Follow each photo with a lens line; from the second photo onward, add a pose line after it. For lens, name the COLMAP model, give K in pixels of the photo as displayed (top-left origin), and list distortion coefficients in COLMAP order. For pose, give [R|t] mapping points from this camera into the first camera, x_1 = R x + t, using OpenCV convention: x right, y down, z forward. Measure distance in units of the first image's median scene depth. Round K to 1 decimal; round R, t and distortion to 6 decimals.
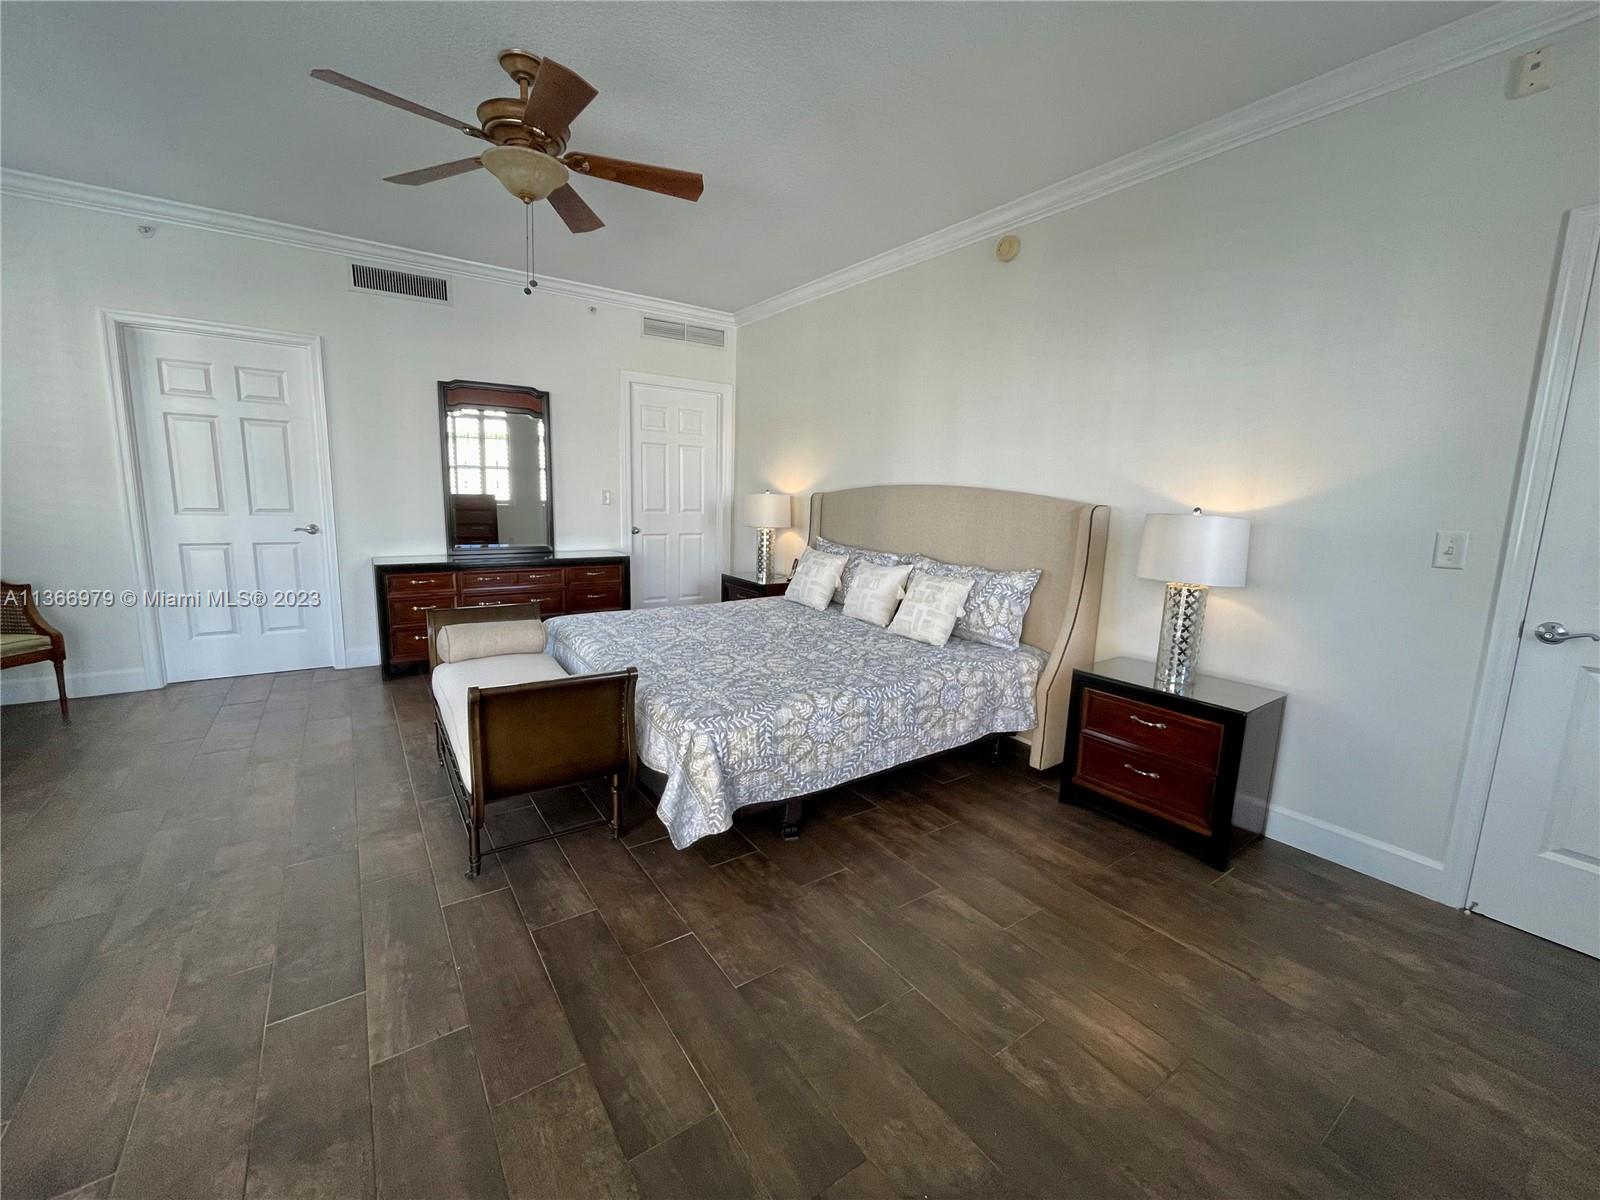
lens RADIAL K [[643.7, 0, 798.5], [0, 643.7, 592.9], [0, 0, 1]] dist [0.001211, -0.000396]
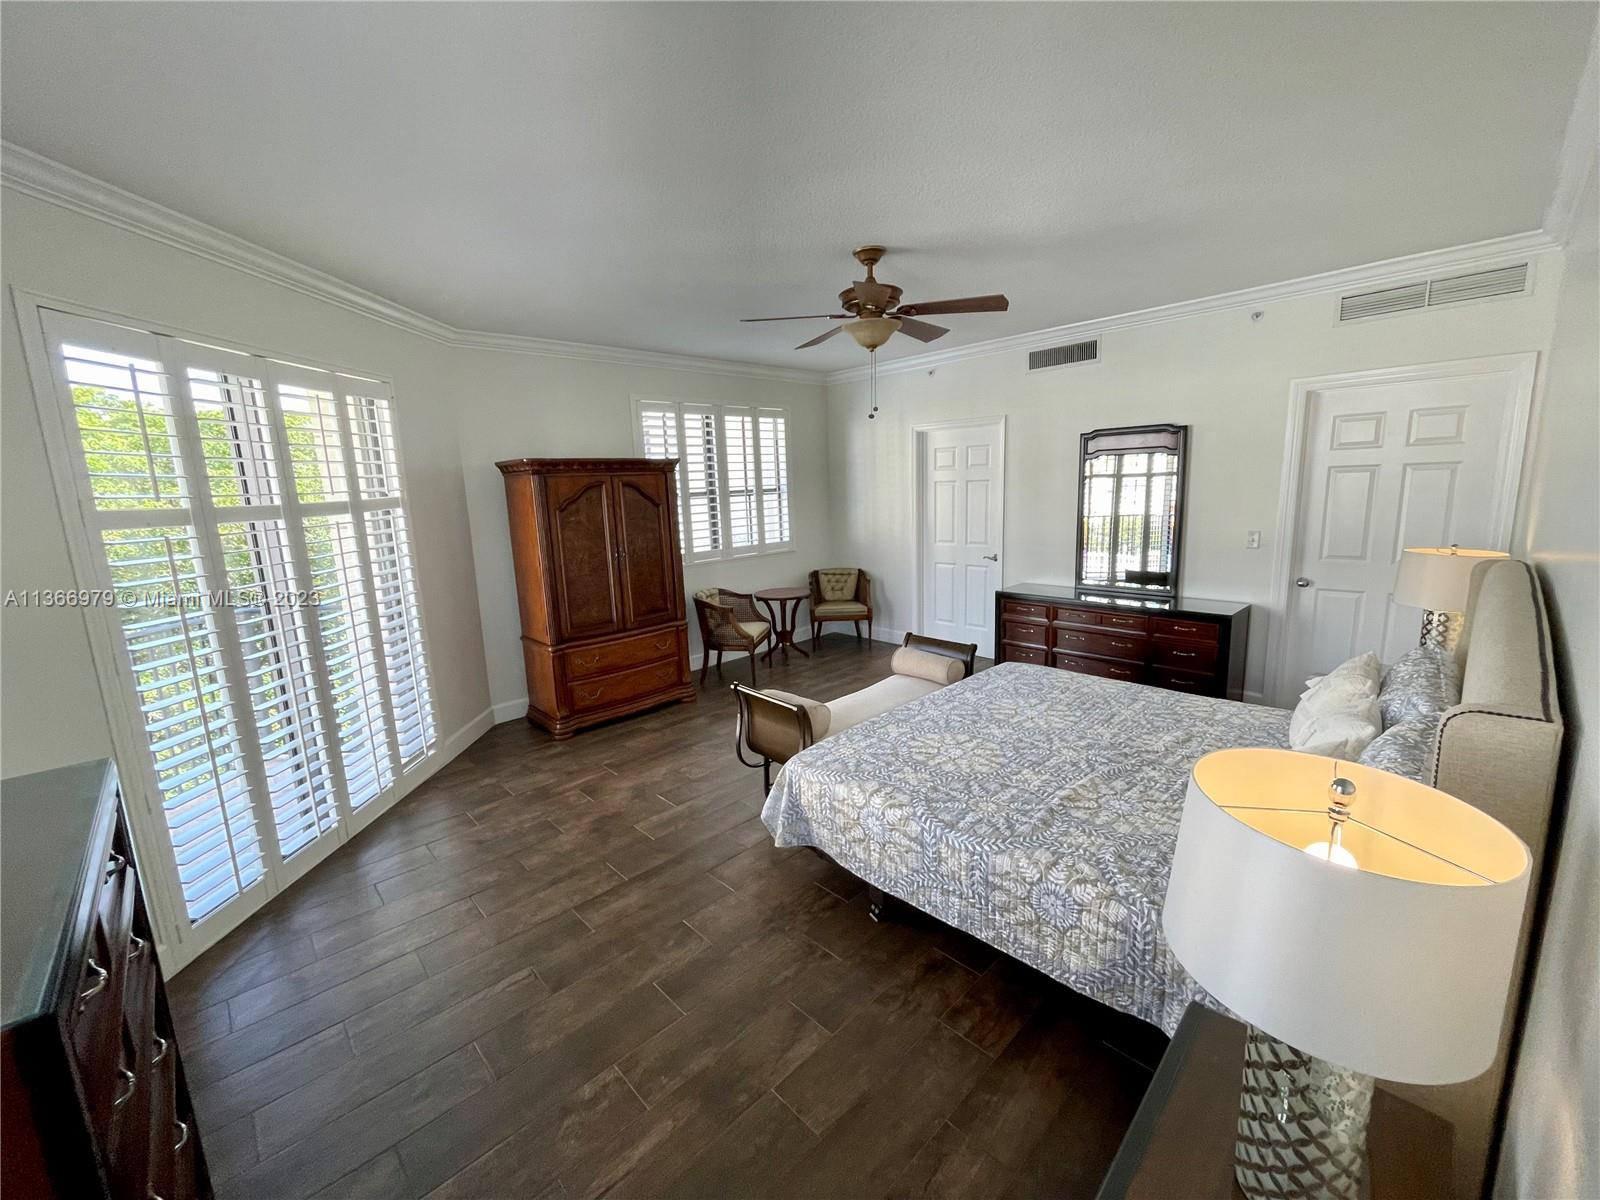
lens RADIAL K [[643.7, 0, 804.4], [0, 643.7, 600.8], [0, 0, 1]] dist [0.001211, -0.000396]
pose [[0.170419, 0.146582, -0.974408, 0.773960], [-0.114893, 0.985085, 0.128094, -0.207714], [0.978651, 0.090123, 0.184718, 0.549536]]
